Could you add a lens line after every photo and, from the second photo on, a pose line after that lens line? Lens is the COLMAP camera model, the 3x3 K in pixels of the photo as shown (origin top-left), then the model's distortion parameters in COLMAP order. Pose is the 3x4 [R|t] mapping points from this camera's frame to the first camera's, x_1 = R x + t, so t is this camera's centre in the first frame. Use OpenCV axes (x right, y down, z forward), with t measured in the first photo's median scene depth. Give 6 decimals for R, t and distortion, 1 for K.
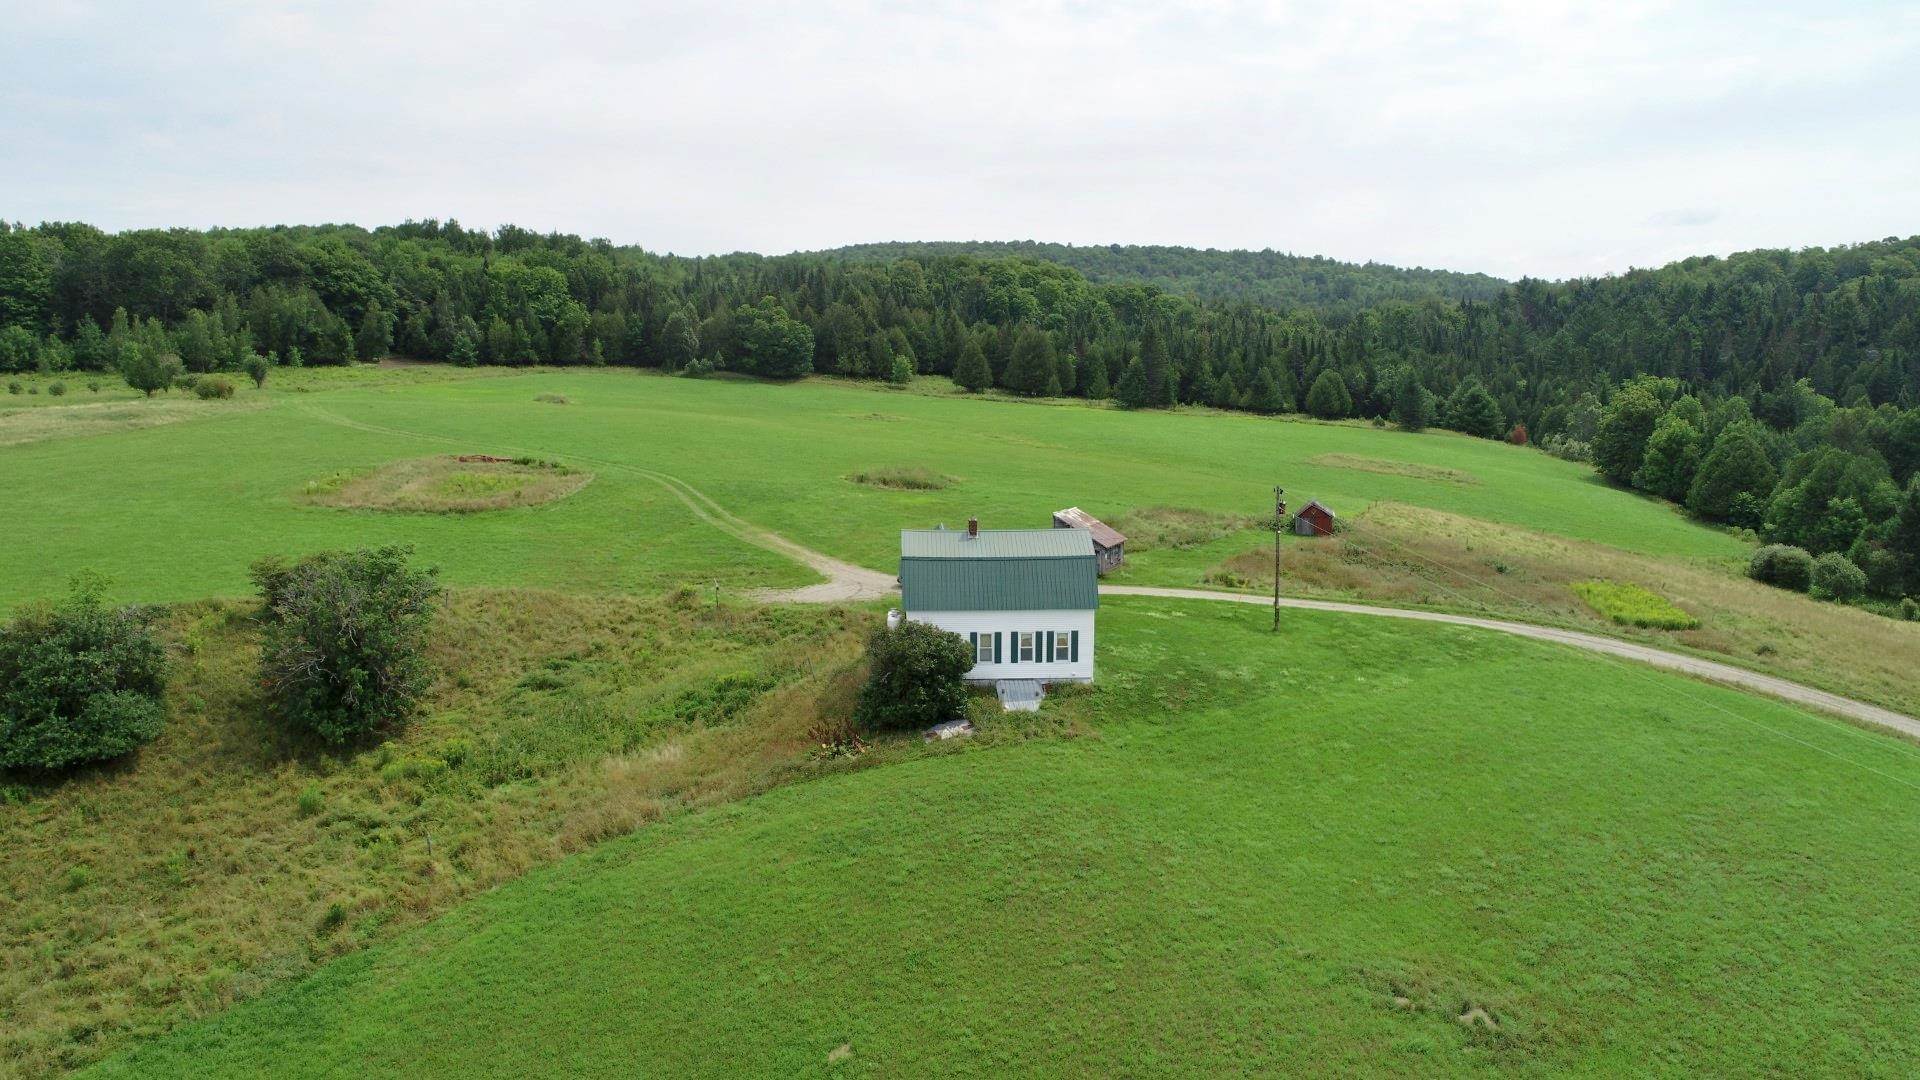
lens RADIAL K [[1288.9, 0, 960.0], [0, 1288.9, 540.0], [0, 0, 1]] dist [0.000848, 0.000037]
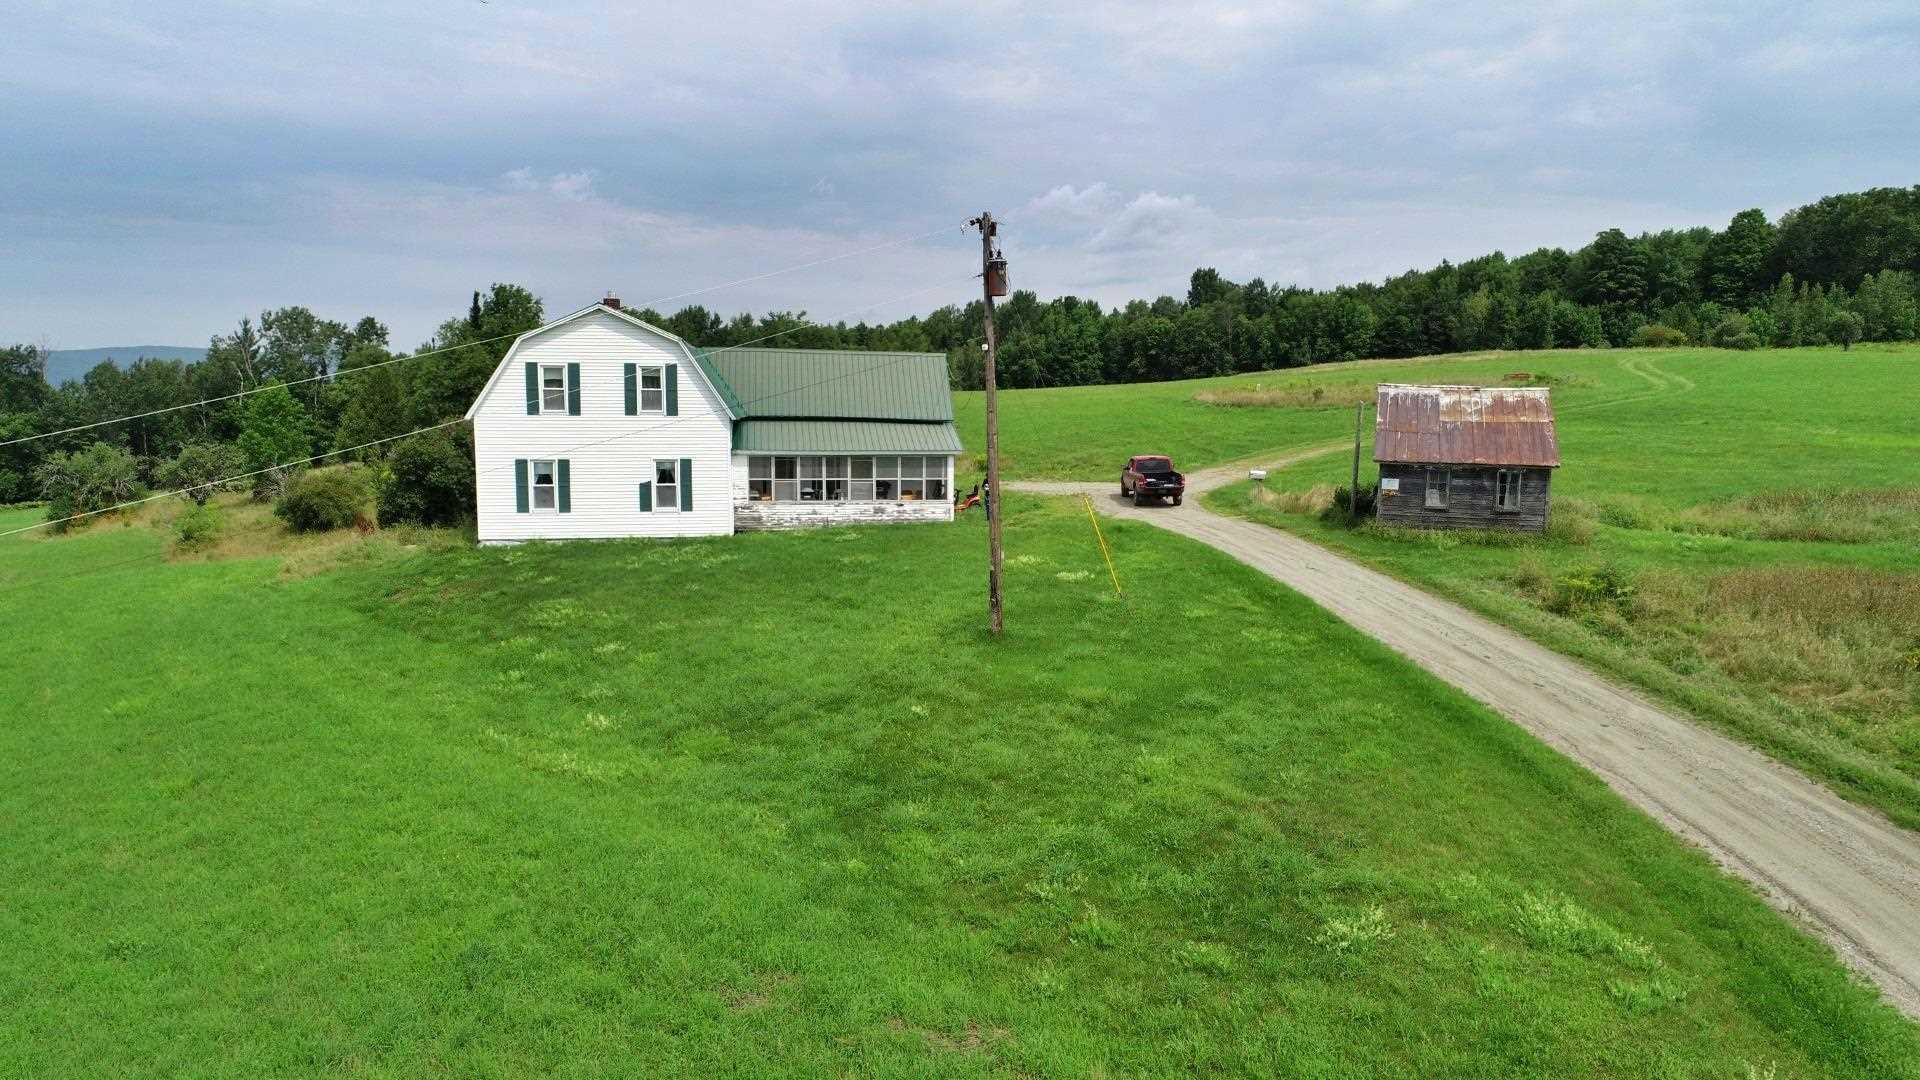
lens RADIAL K [[1288.9, 0, 960.0], [0, 1288.9, 540.0], [0, 0, 1]] dist [0.000848, 0.000037]
pose [[0.102966, 0.112735, -0.988276, 0.174985], [-0.149871, 0.983972, 0.096630, 0.003897], [0.983329, 0.138165, 0.118212, 0.279470]]
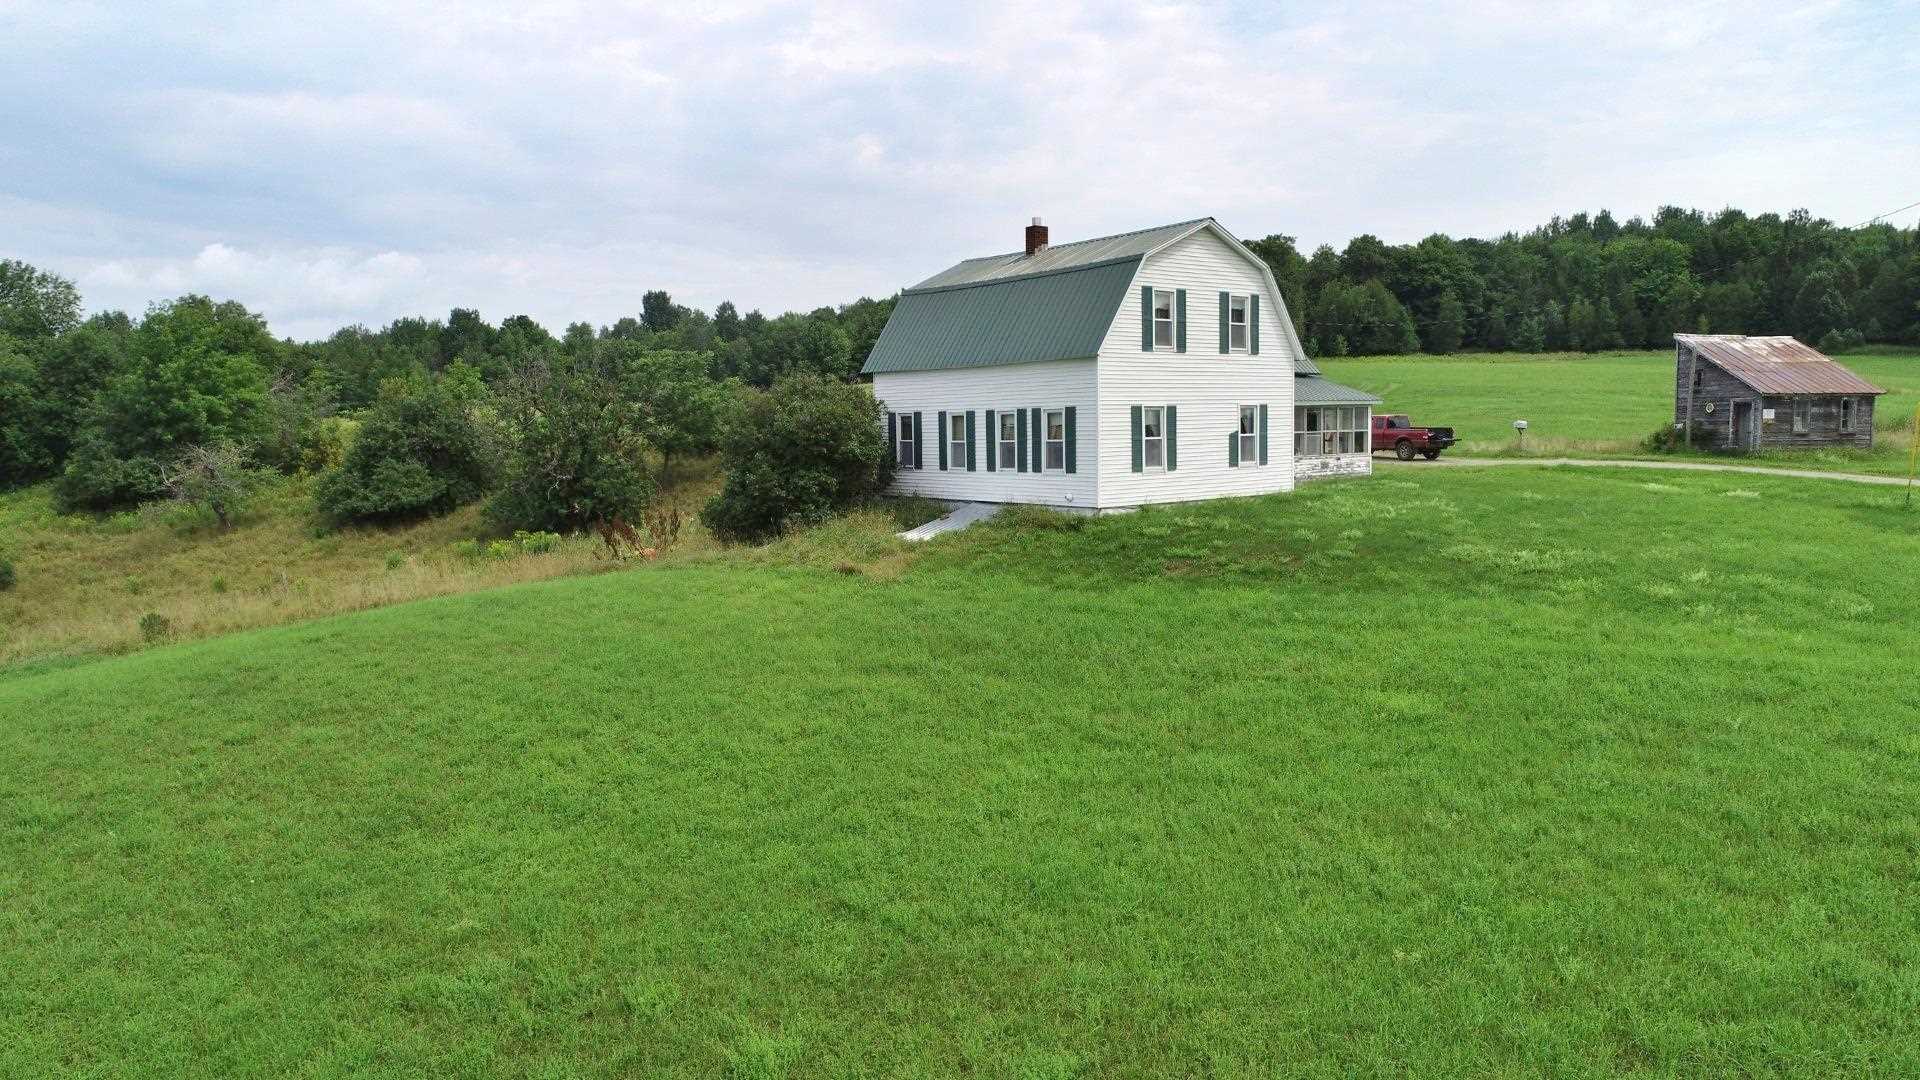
lens RADIAL K [[1284.1, 0, 967.7], [0, 1284.1, 546.3], [0, 0, 1]] dist [0.003819, 0.001532]
pose [[0.589712, 0.064855, -0.805005, 0.111245], [-0.098492, 0.995106, 0.008019, 0.029722], [0.801586, 0.074558, 0.593213, 0.165956]]
